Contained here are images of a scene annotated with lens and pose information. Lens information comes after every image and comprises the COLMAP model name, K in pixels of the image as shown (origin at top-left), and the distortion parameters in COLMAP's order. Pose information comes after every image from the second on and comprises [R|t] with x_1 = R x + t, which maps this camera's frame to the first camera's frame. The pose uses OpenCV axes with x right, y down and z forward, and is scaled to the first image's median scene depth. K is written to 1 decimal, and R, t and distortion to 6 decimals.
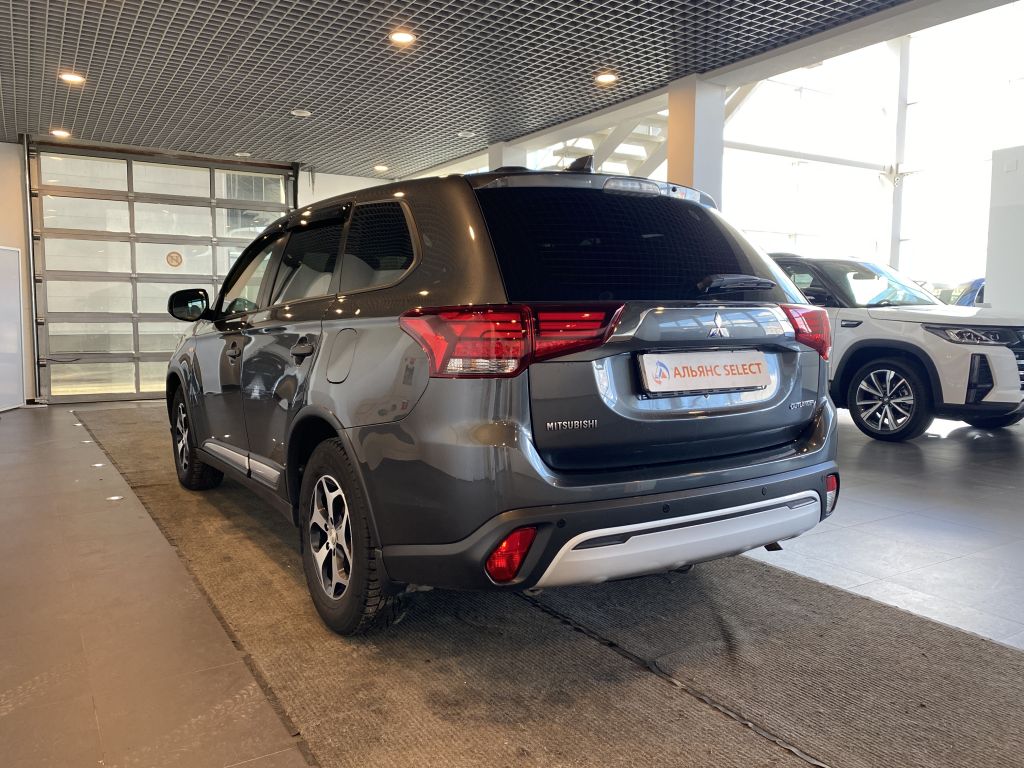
lens RADIAL K [[775.8, 0, 511.1], [0, 775.8, 380.0], [0, 0, 1]] dist [0.020543, -0.019604]
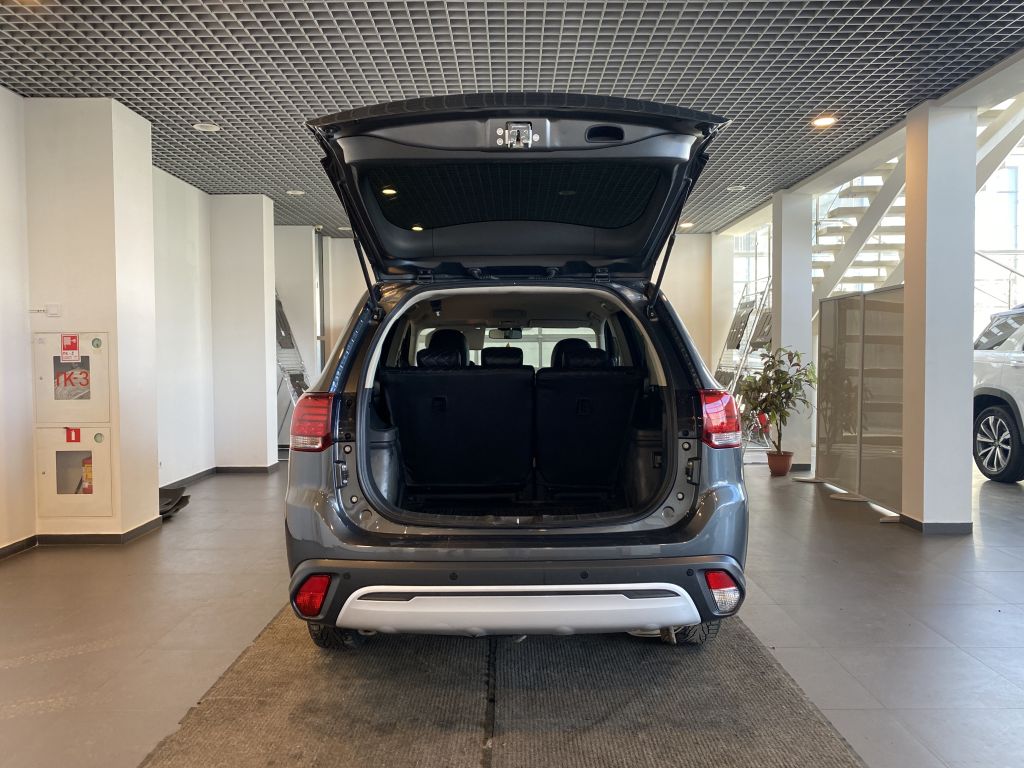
lens RADIAL K [[775.8, 0, 506.9], [0, 775.8, 381.2], [0, 0, 1]] dist [0.020543, -0.019604]
pose [[0.848279, 0.007422, -0.529497, 0.771846], [-0.035209, 0.998480, -0.042411, -0.064602], [0.528377, 0.054619, 0.847251, 0.069303]]
